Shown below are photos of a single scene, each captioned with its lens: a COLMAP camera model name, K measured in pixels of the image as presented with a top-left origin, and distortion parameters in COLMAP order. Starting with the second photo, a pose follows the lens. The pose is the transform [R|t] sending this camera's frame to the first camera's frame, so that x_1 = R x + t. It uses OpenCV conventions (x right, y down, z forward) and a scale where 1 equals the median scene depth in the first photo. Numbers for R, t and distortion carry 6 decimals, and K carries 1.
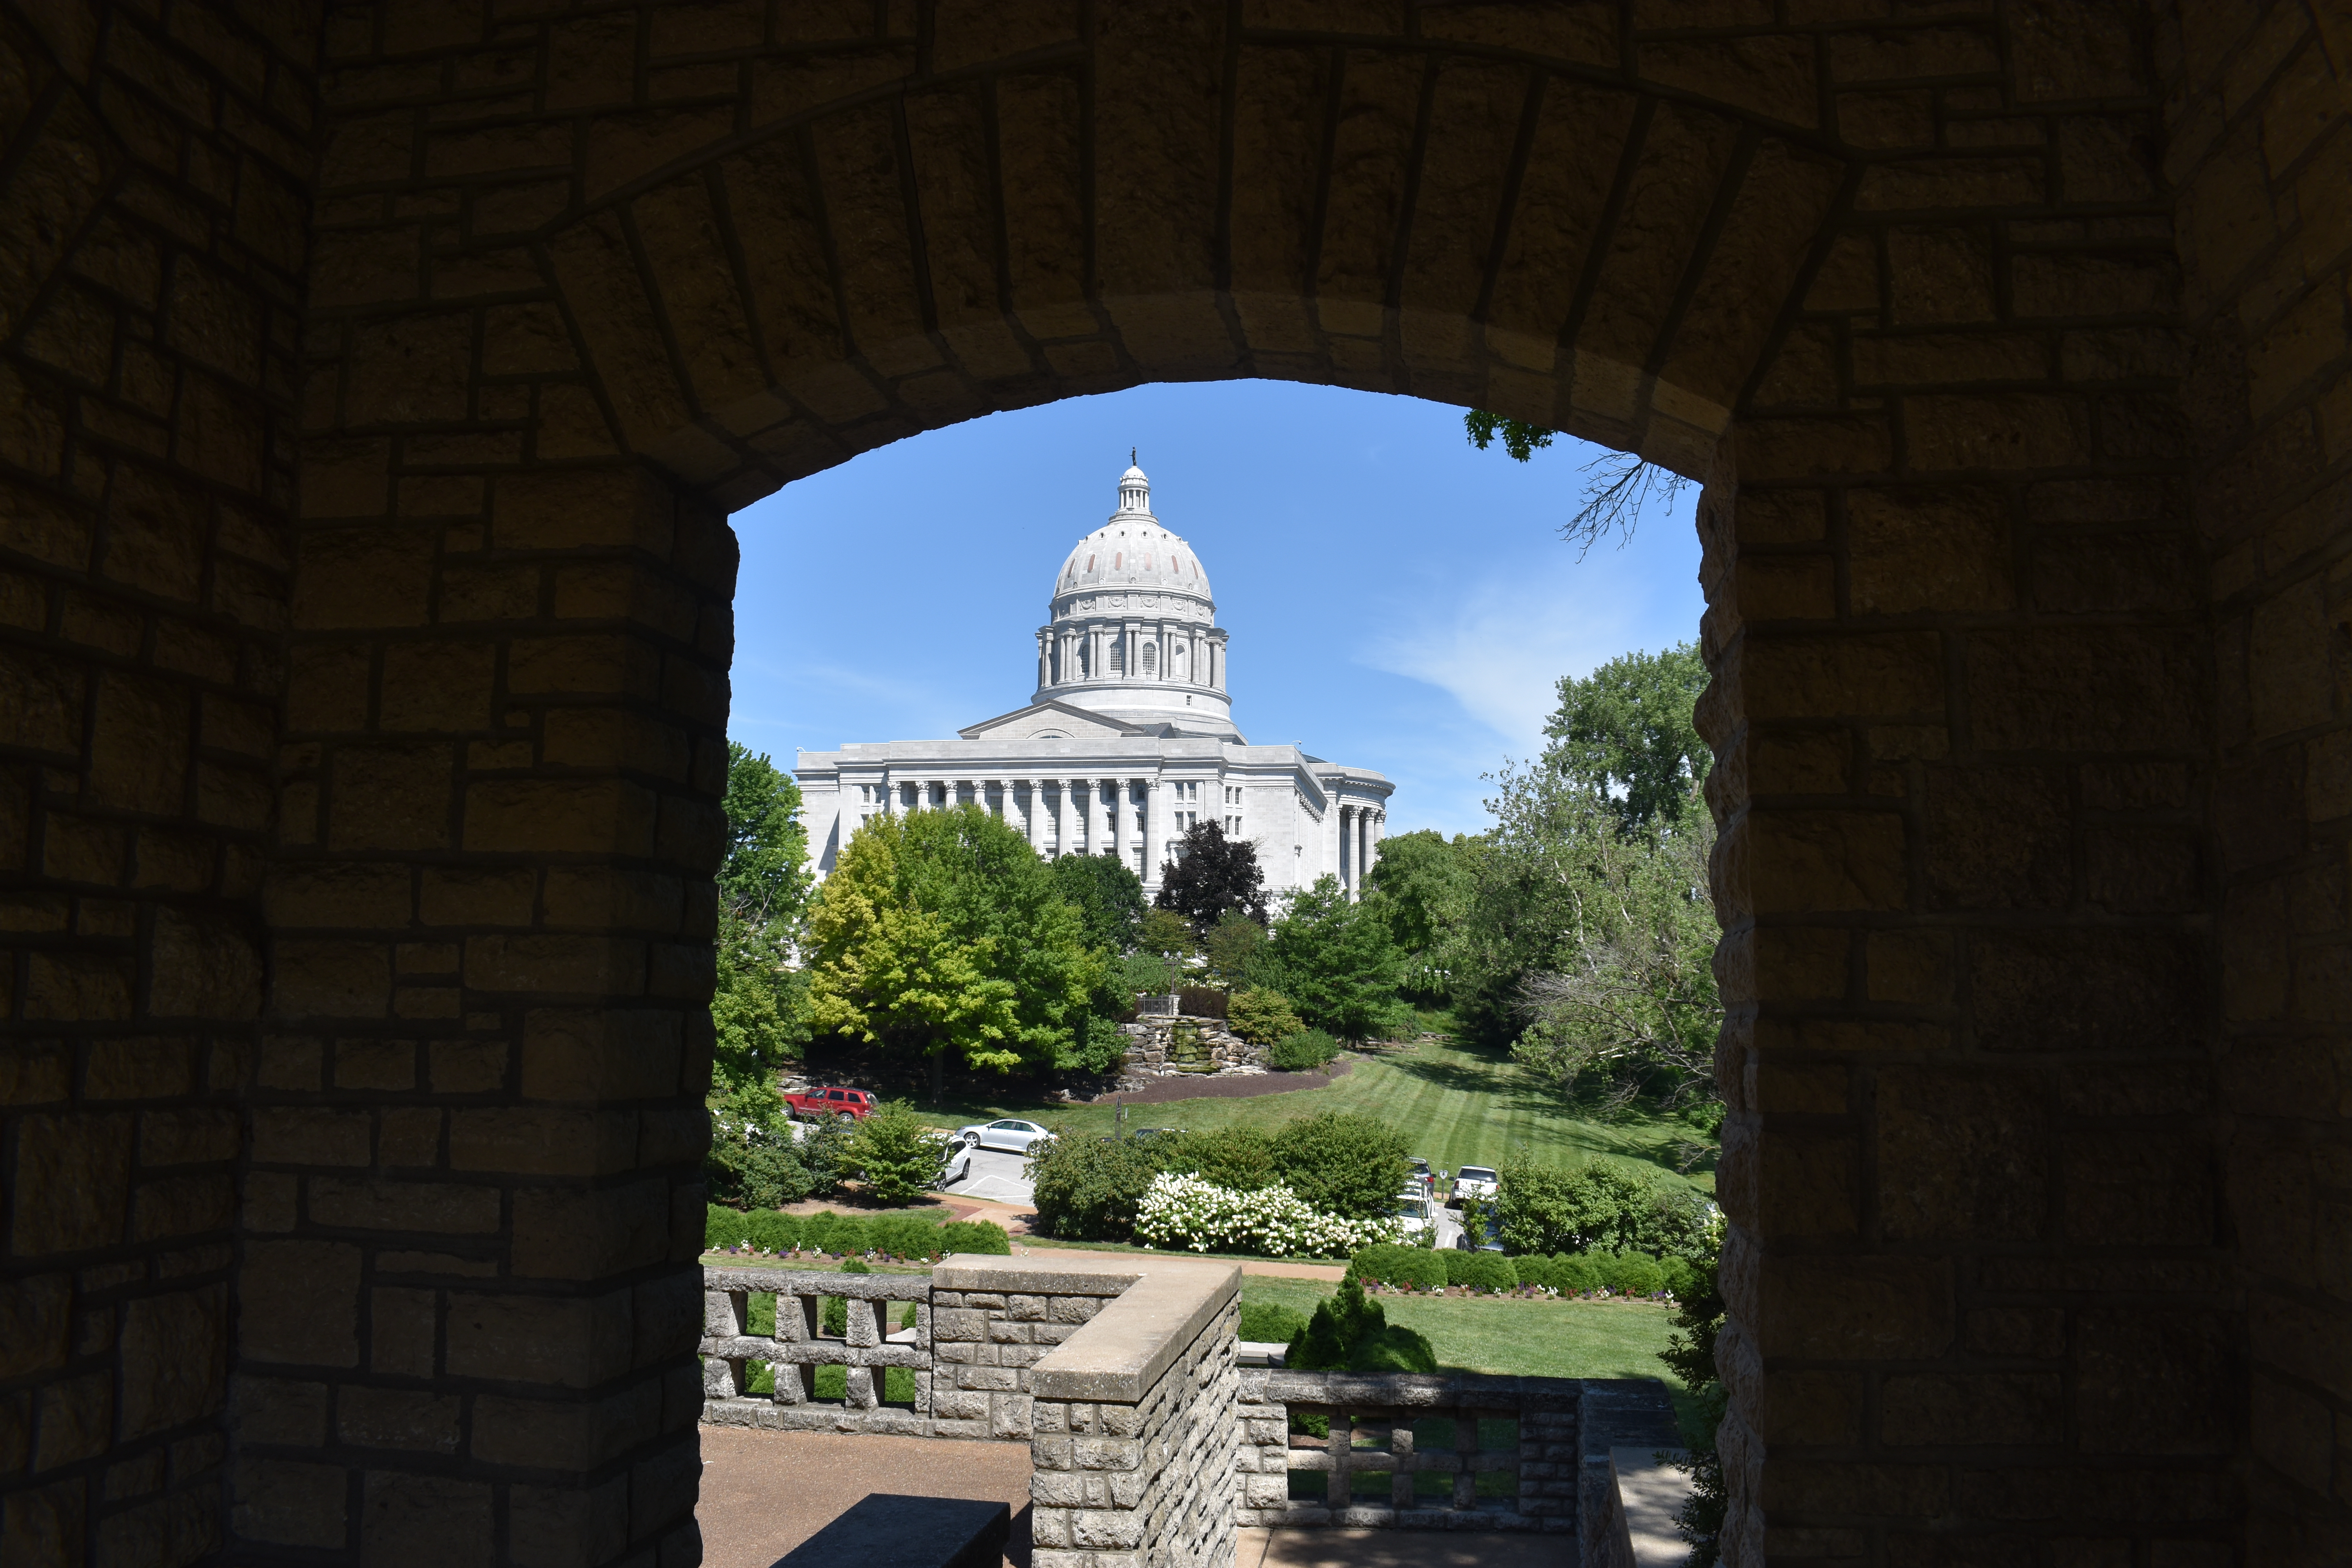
lens RADIAL K [[1842.8, 0, 1171.4], [0, 1842.8, 778.2], [0, 0, 1]] dist [-0.004977, -0.000067]
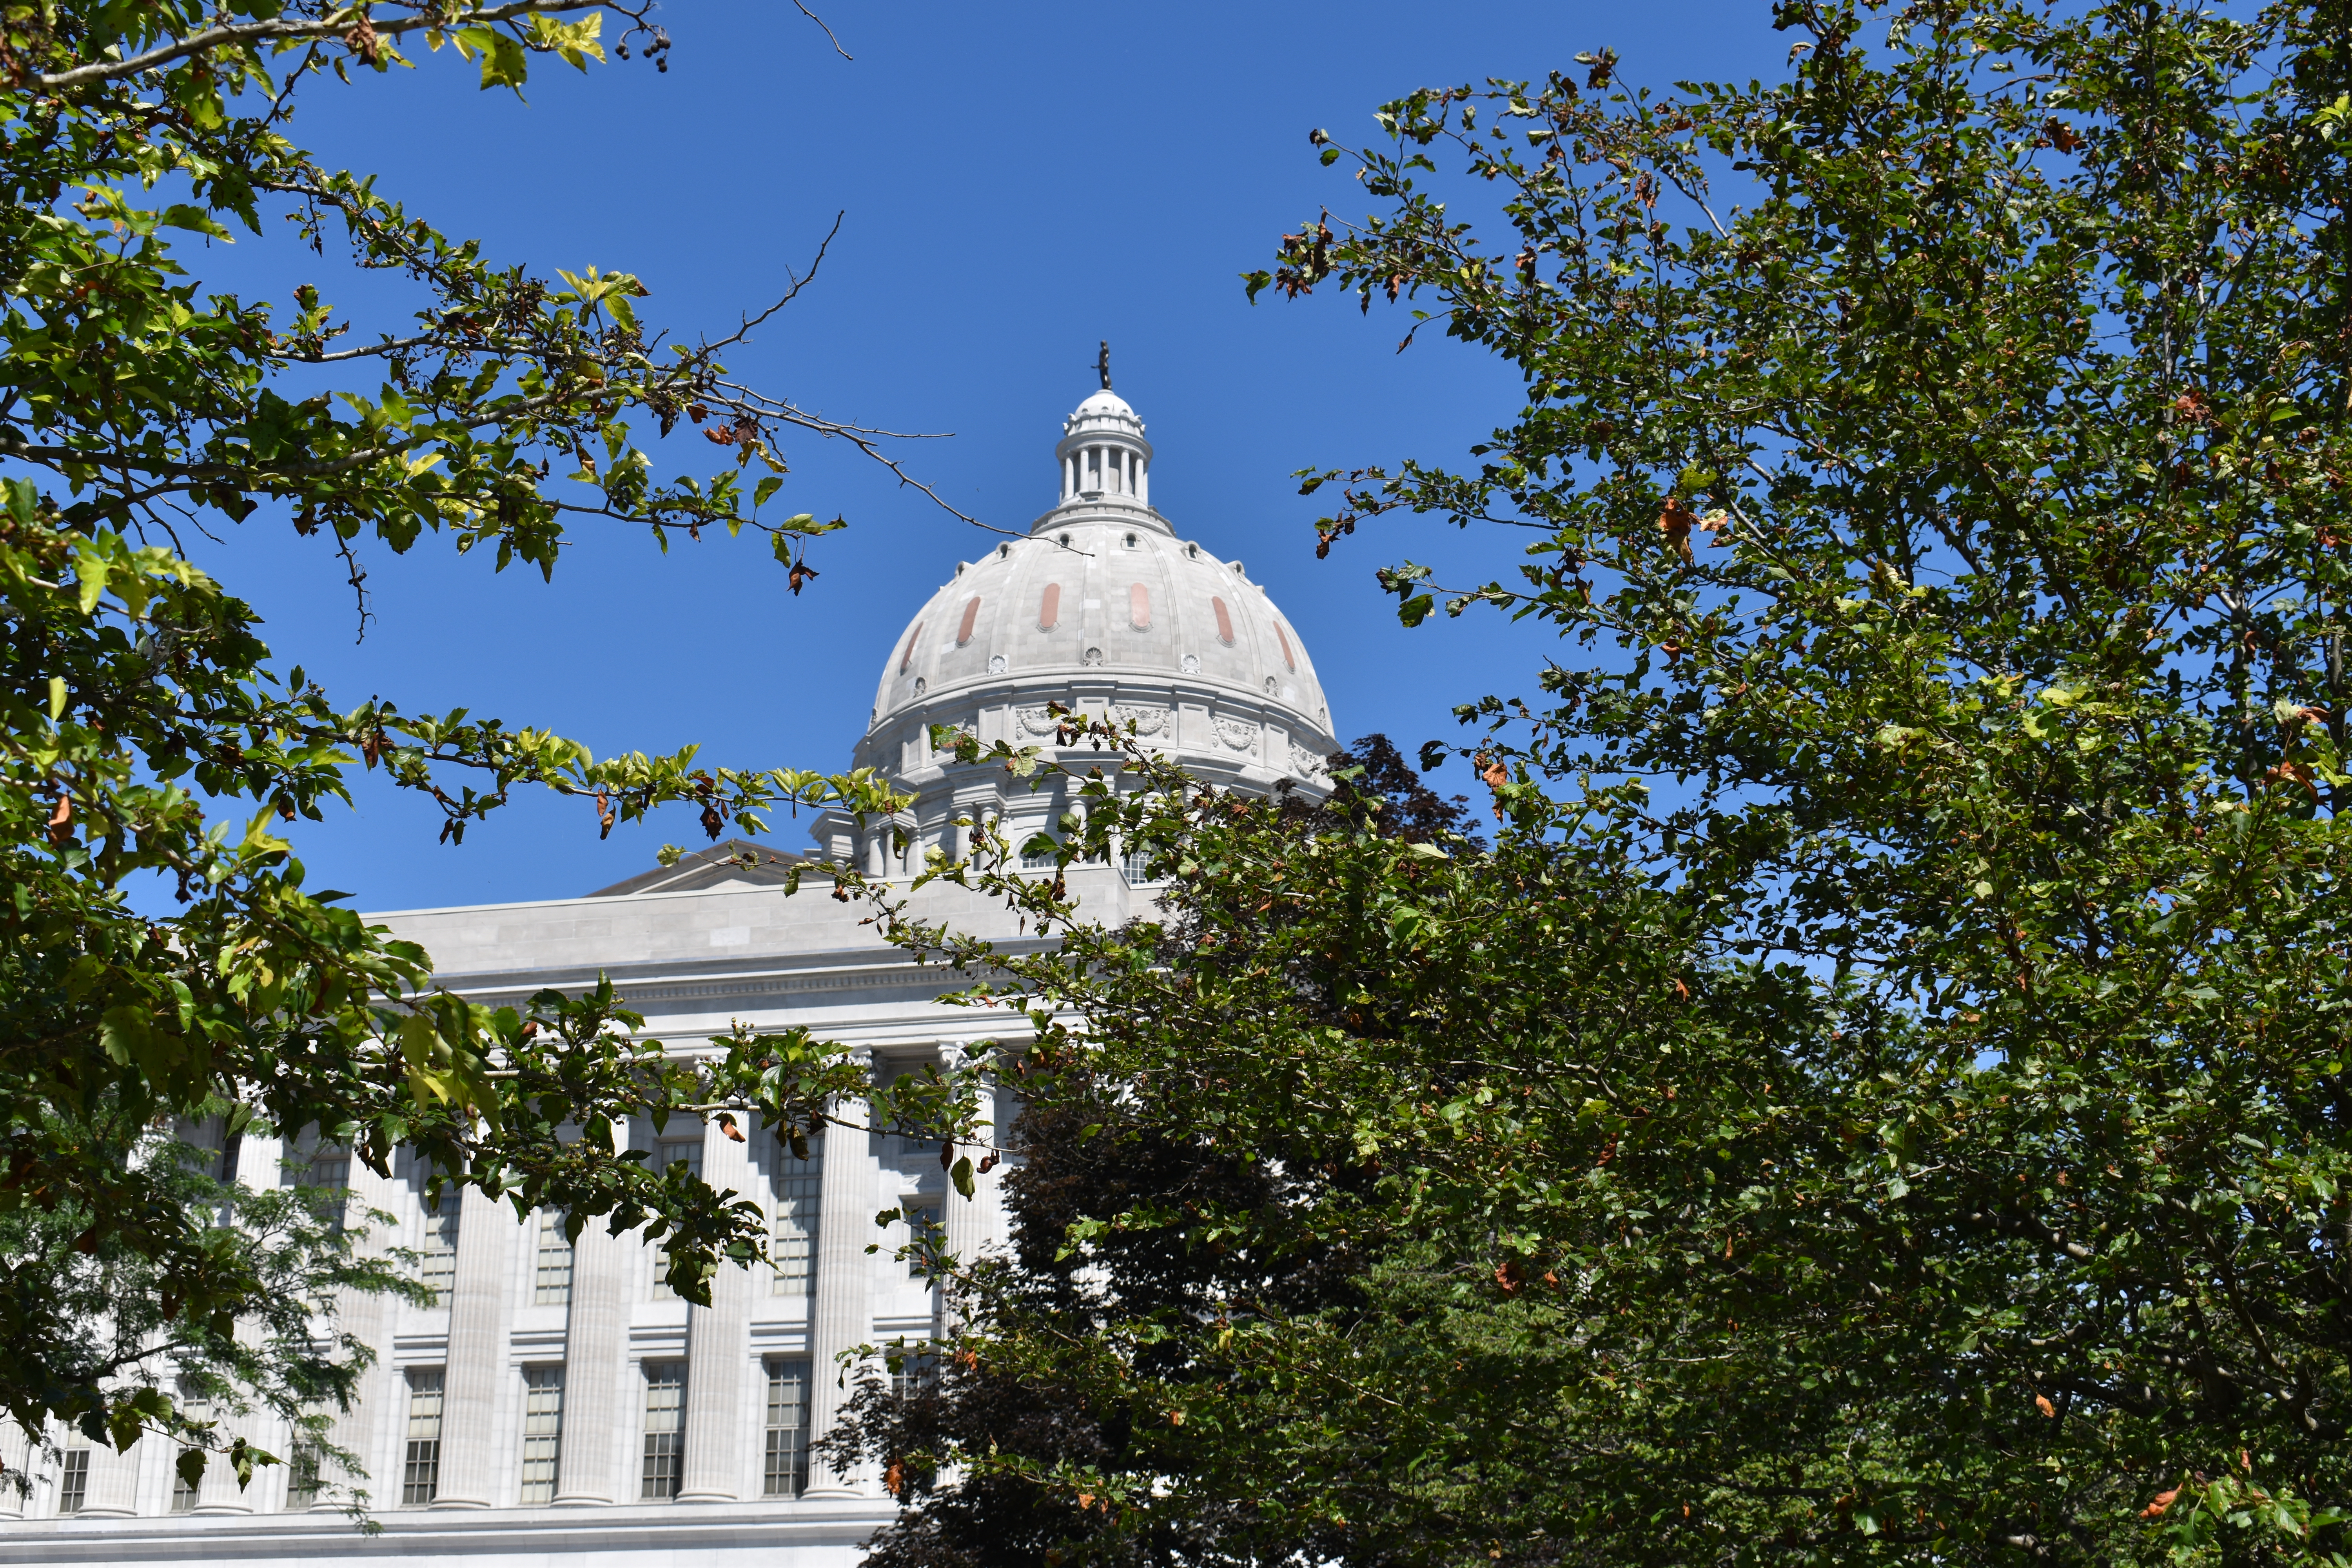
lens RADIAL K [[3012.6, 0, 1174.4], [0, 3012.6, 780.3], [0, 0, 1]] dist [-0.148749, 0.000000]
pose [[0.999379, -0.019505, -0.029344, 0.008683], [0.011126, 0.964882, -0.262447, 0.053038], [0.033433, 0.261957, 0.964500, 0.499156]]
